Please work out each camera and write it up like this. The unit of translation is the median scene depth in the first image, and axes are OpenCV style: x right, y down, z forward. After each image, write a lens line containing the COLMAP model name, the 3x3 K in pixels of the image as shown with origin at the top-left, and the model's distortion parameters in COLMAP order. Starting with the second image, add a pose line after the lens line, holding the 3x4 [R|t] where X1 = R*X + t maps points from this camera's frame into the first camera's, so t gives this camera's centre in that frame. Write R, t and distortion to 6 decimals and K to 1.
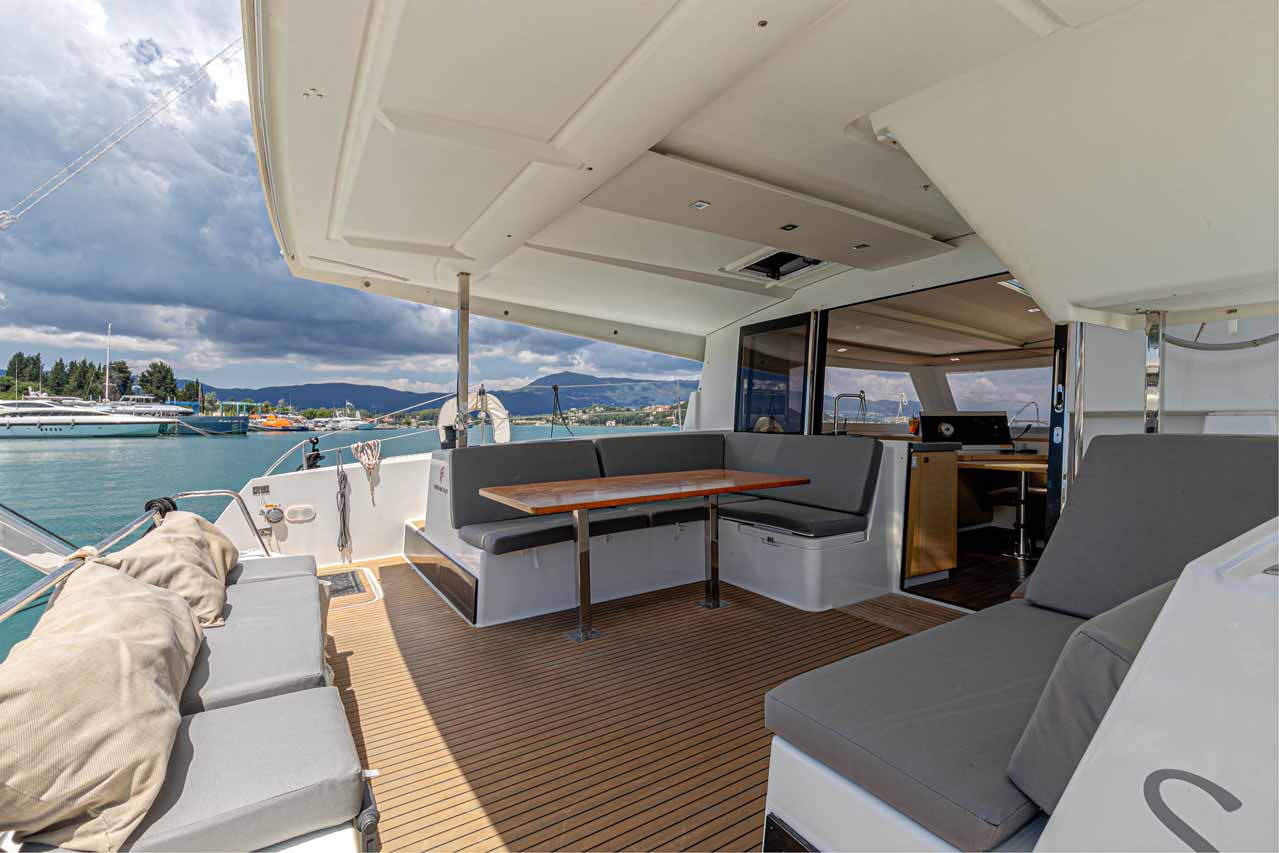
lens RADIAL K [[574.0, 0, 650.7], [0, 574.0, 429.4], [0, 0, 1]] dist [0.001232, 0.000276]
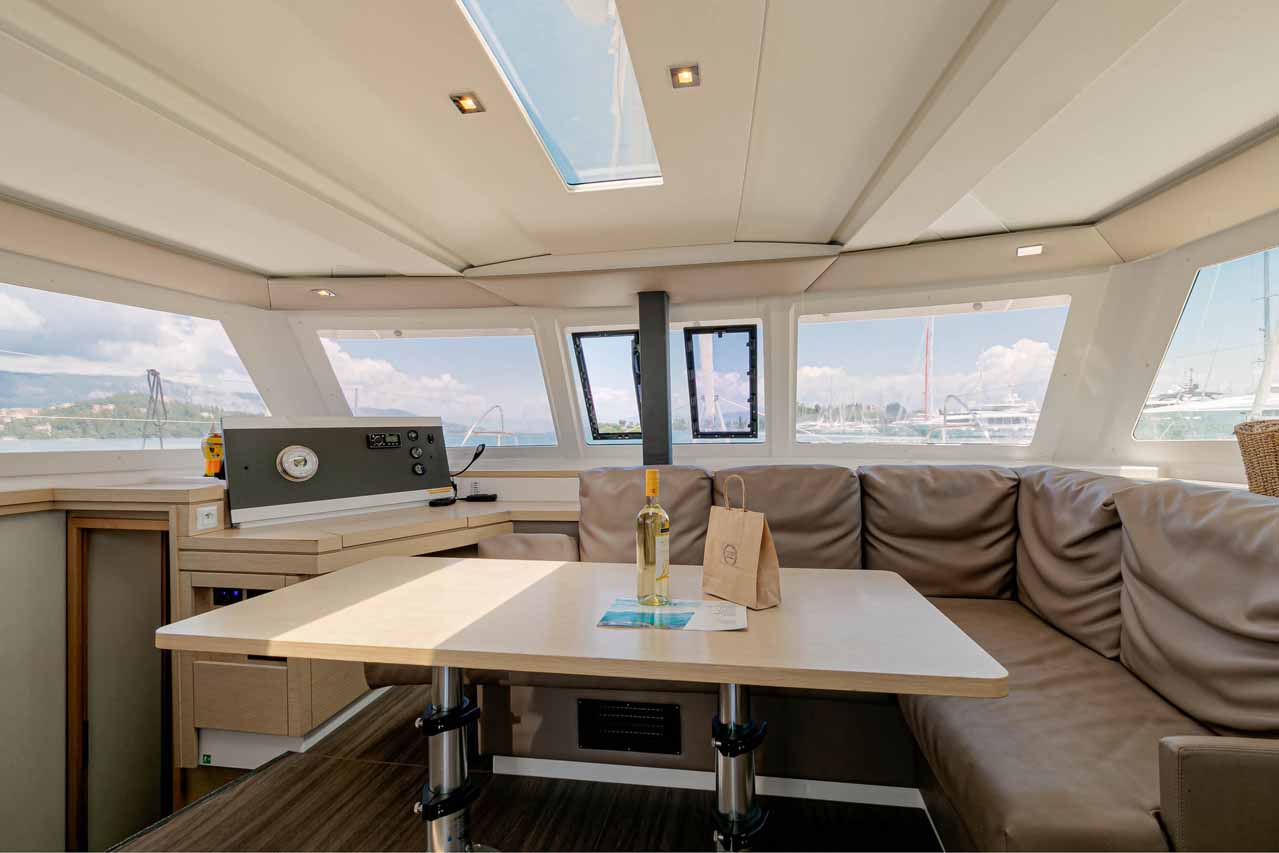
lens RADIAL K [[572.0, 0, 650.9], [0, 572.0, 427.2], [0, 0, 1]] dist [-0.000972, 0.000005]
pose [[0.671278, -0.008603, 0.741156, 0.377326], [0.020586, 0.999763, -0.007041, -0.016498], [-0.740920, 0.019984, 0.671296, 0.540045]]
